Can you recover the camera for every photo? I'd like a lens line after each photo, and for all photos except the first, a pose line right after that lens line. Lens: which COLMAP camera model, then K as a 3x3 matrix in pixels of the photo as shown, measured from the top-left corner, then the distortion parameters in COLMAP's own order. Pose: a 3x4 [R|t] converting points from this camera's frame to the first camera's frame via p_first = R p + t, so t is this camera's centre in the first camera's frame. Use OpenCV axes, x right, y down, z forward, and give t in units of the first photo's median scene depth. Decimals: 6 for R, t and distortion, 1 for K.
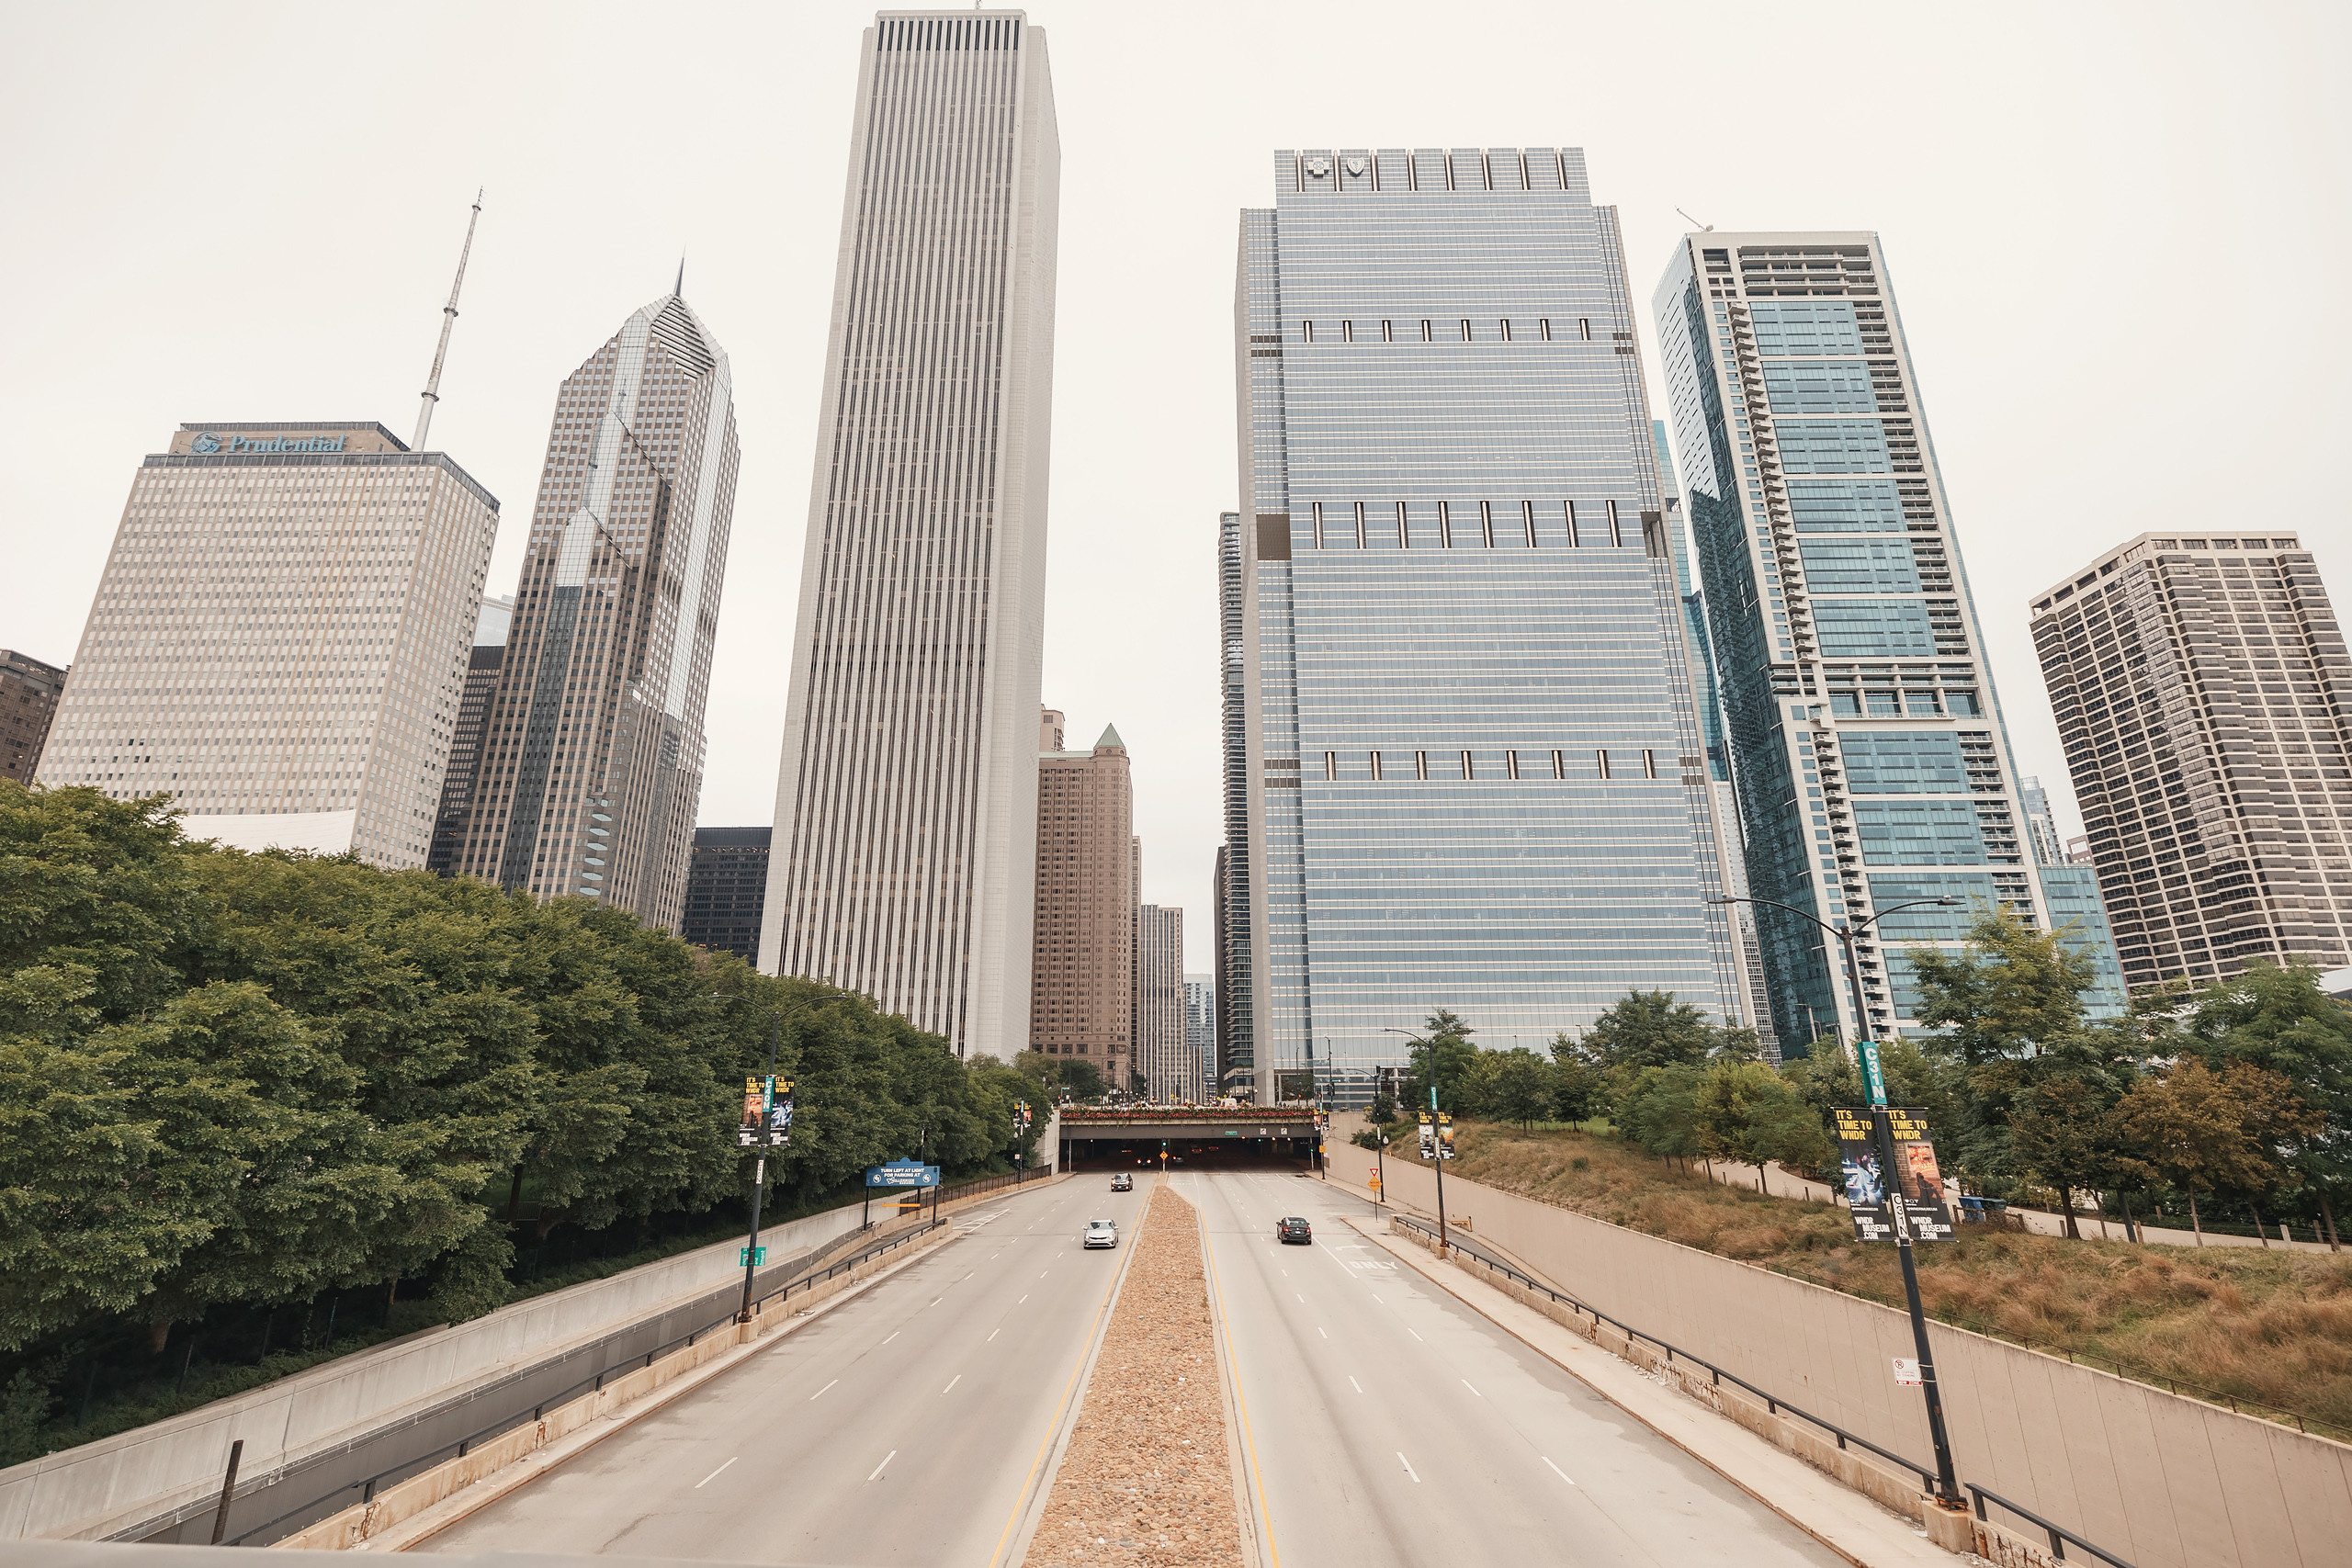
lens RADIAL K [[1041.0, 0, 1176.2], [0, 1041.0, 780.5], [0, 0, 1]] dist [-0.000706, 0.000404]
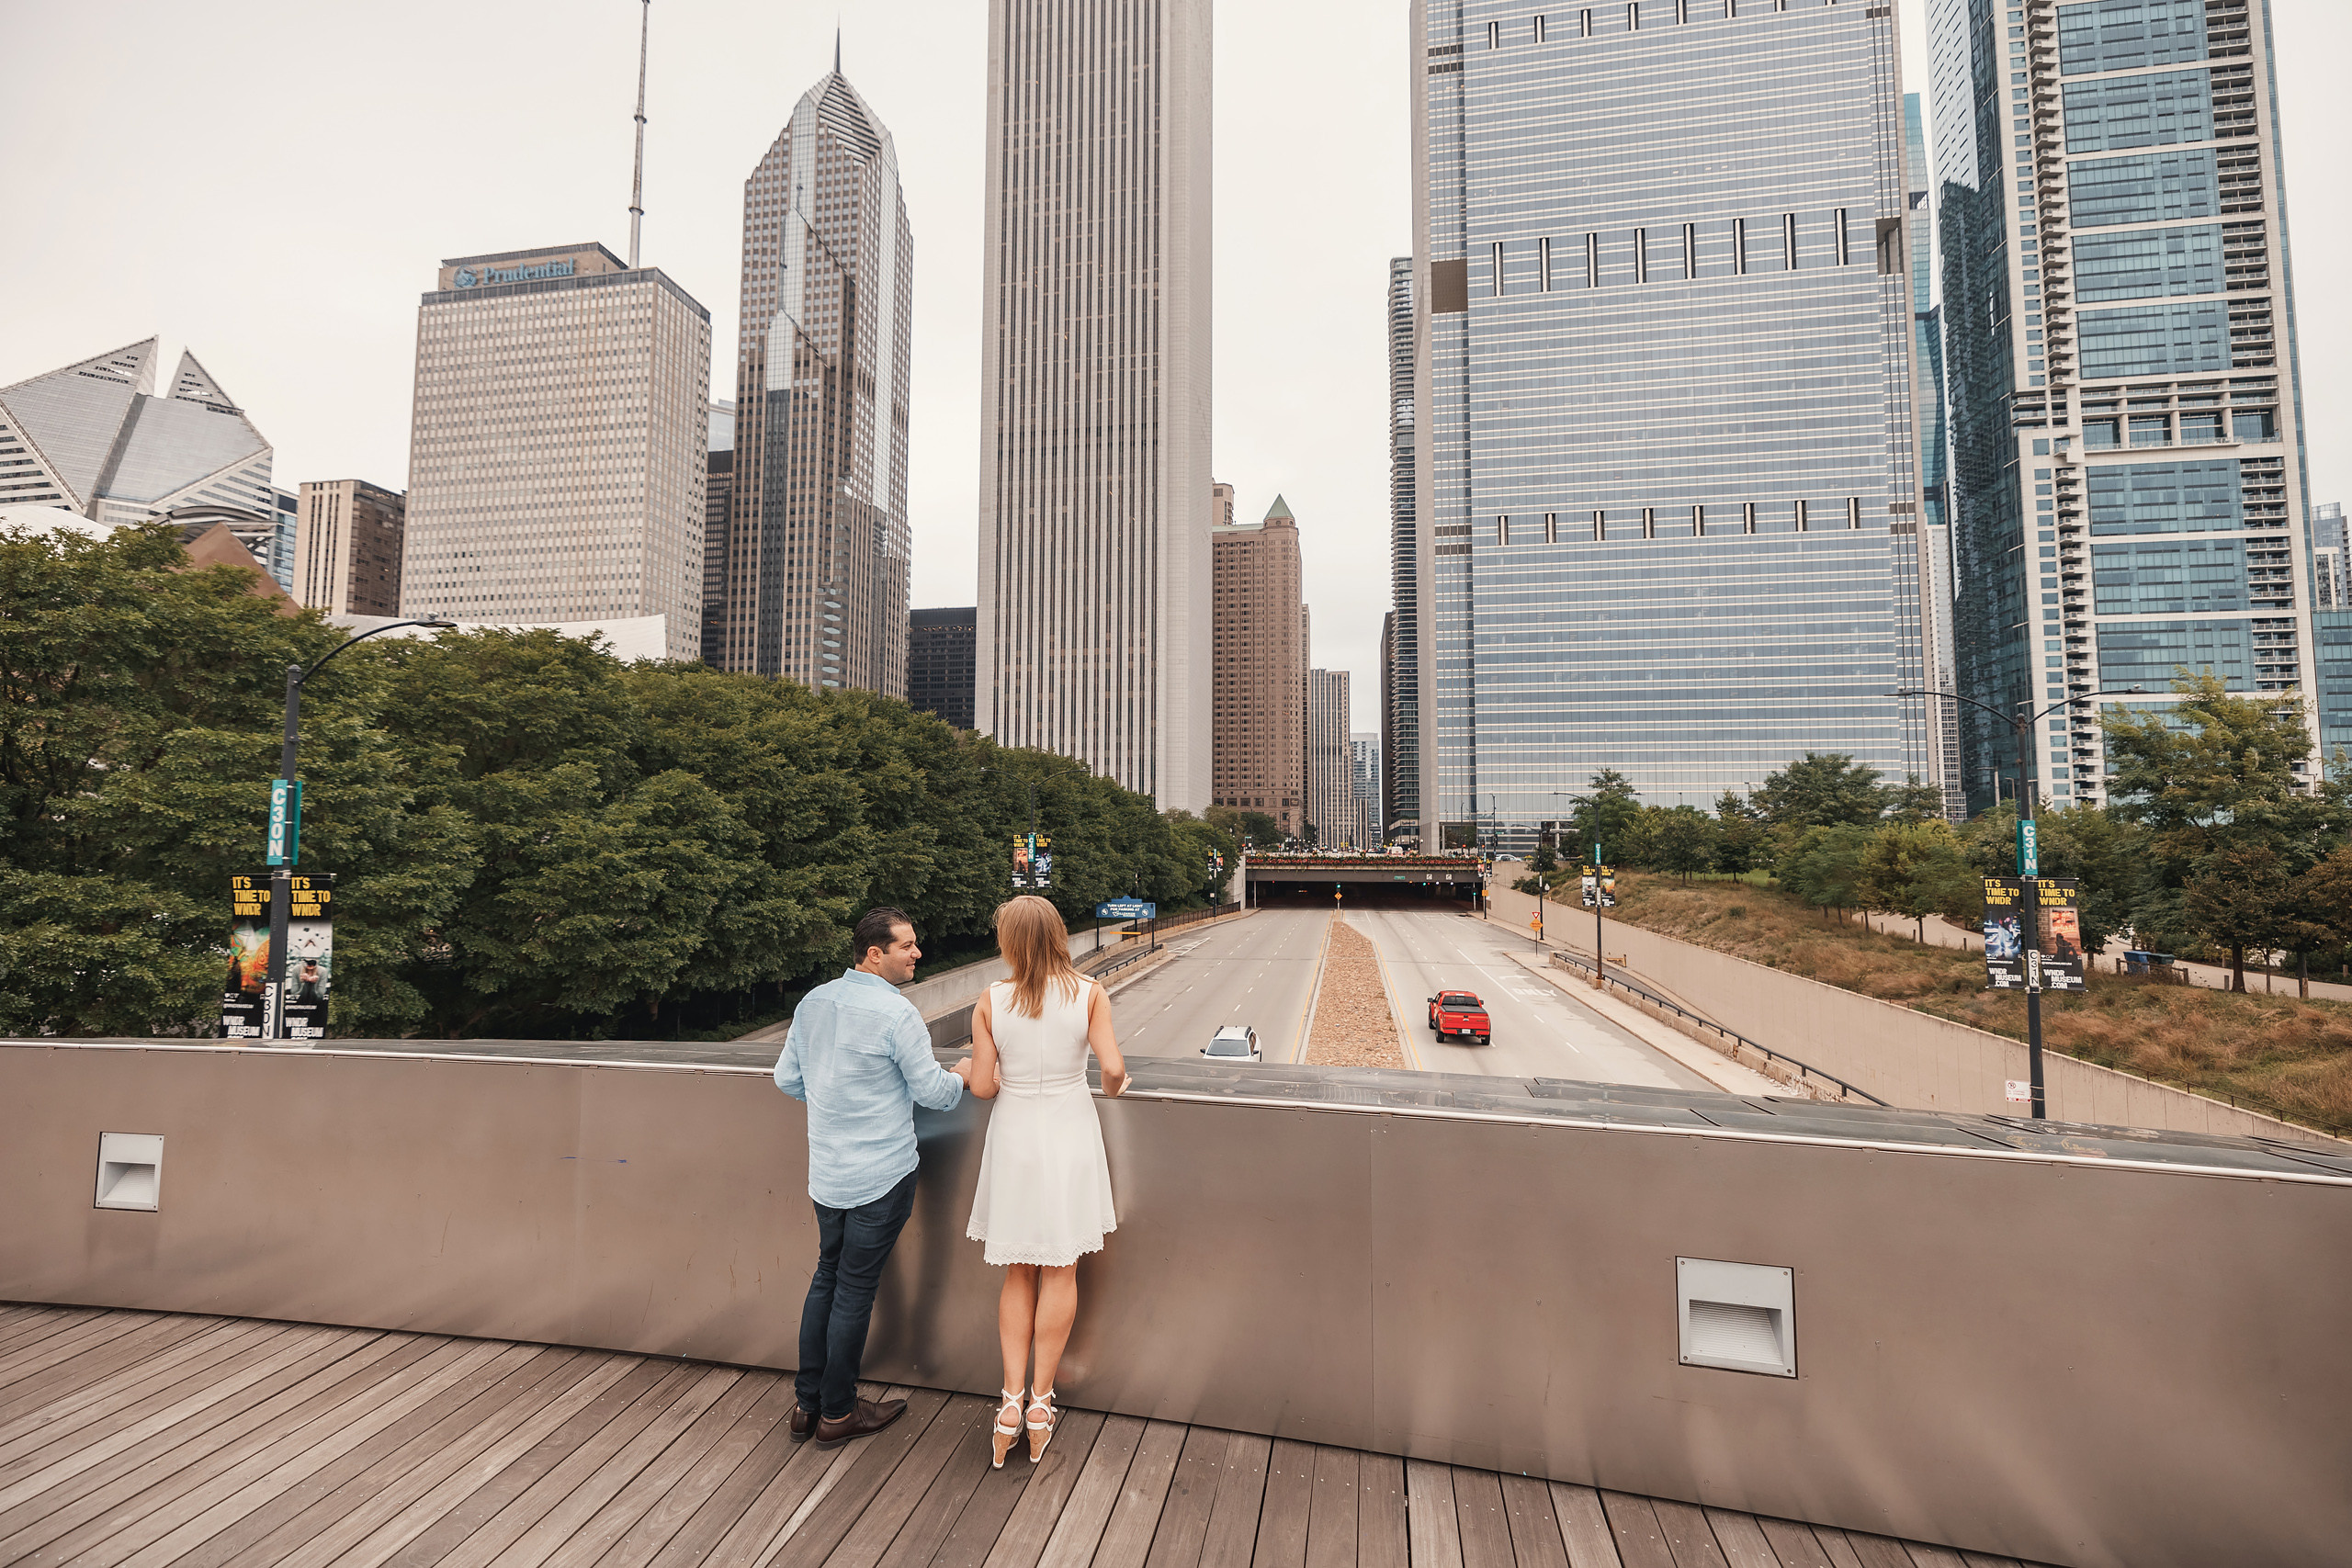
lens RADIAL K [[981.6, 0, 1174.1], [0, 981.6, 780.1], [0, 0, 1]] dist [0.000961, -0.000825]
pose [[0.985719, -0.002276, -0.168386, -0.004661], [0.040869, 0.973249, 0.226089, -0.005775], [0.163367, -0.229742, 0.959443, -0.012545]]
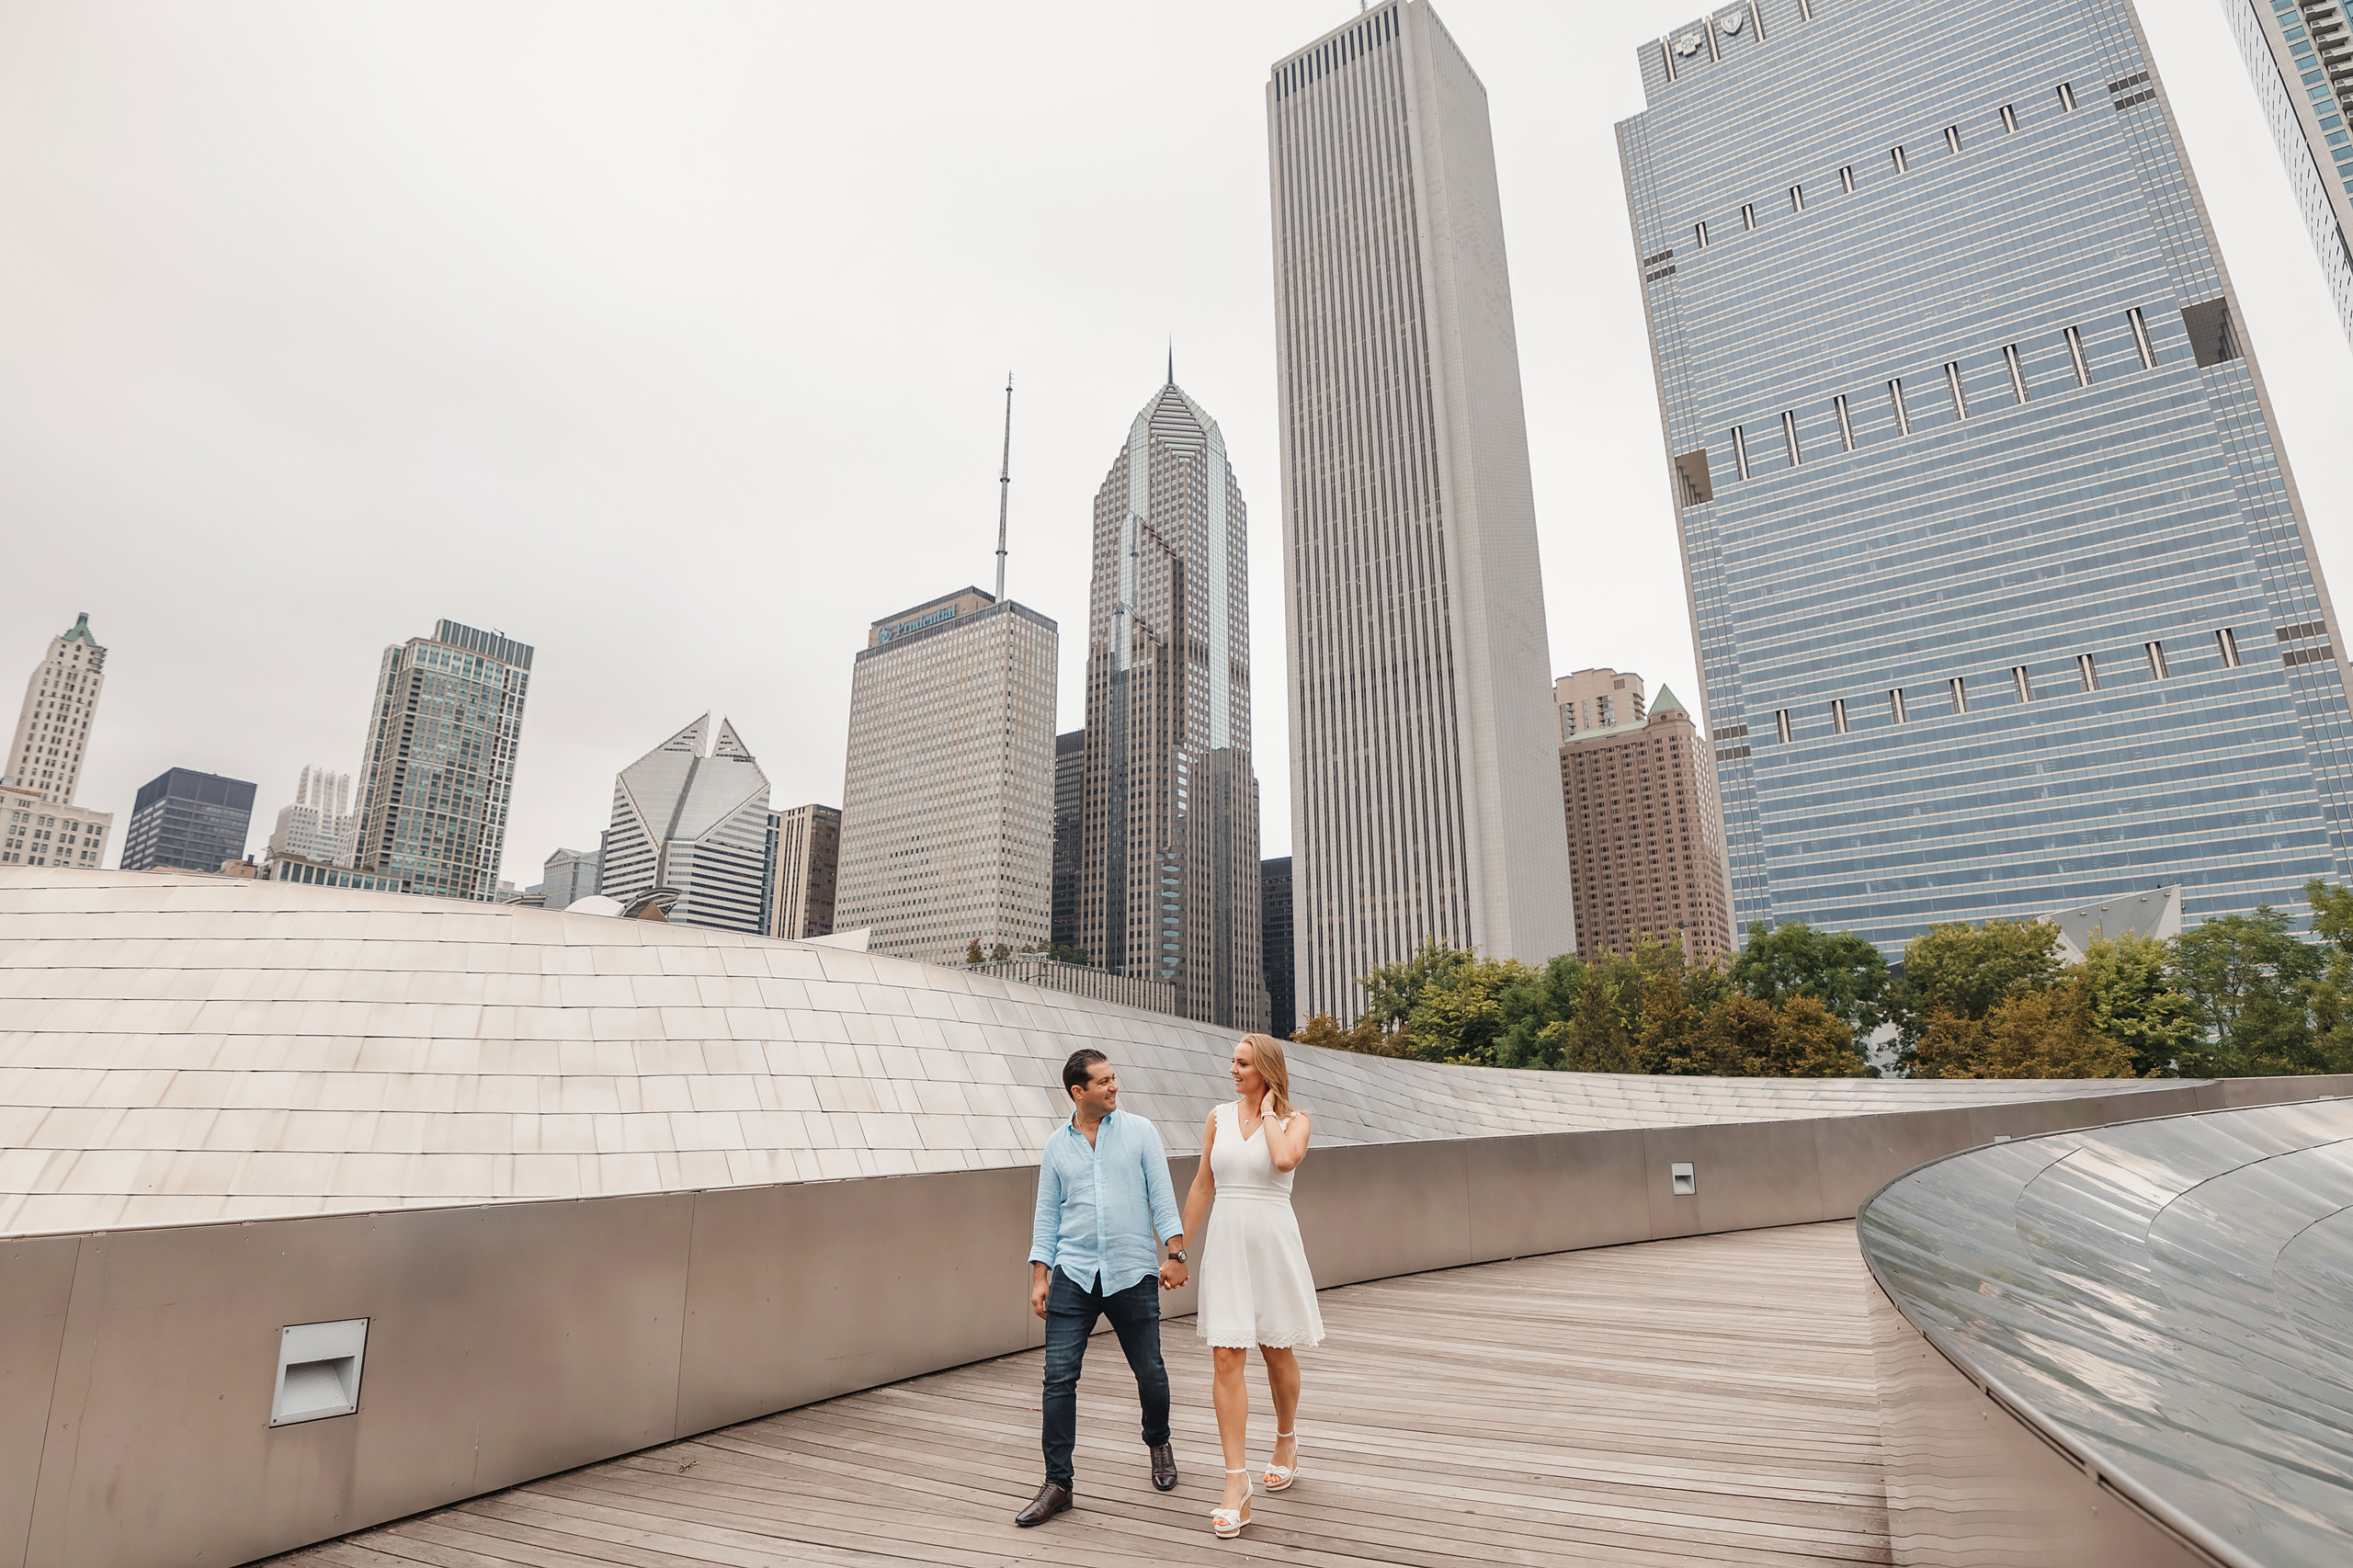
lens RADIAL K [[1254.7, 0, 1107.5], [0, 1254.7, 759.5], [0, 0, 1]] dist [-0.075245, 0.005165]
pose [[0.775459, -0.165062, -0.609440, 0.288990], [0.167547, 0.984415, -0.053432, -0.023267], [0.608762, -0.060675, 0.791030, -0.146839]]
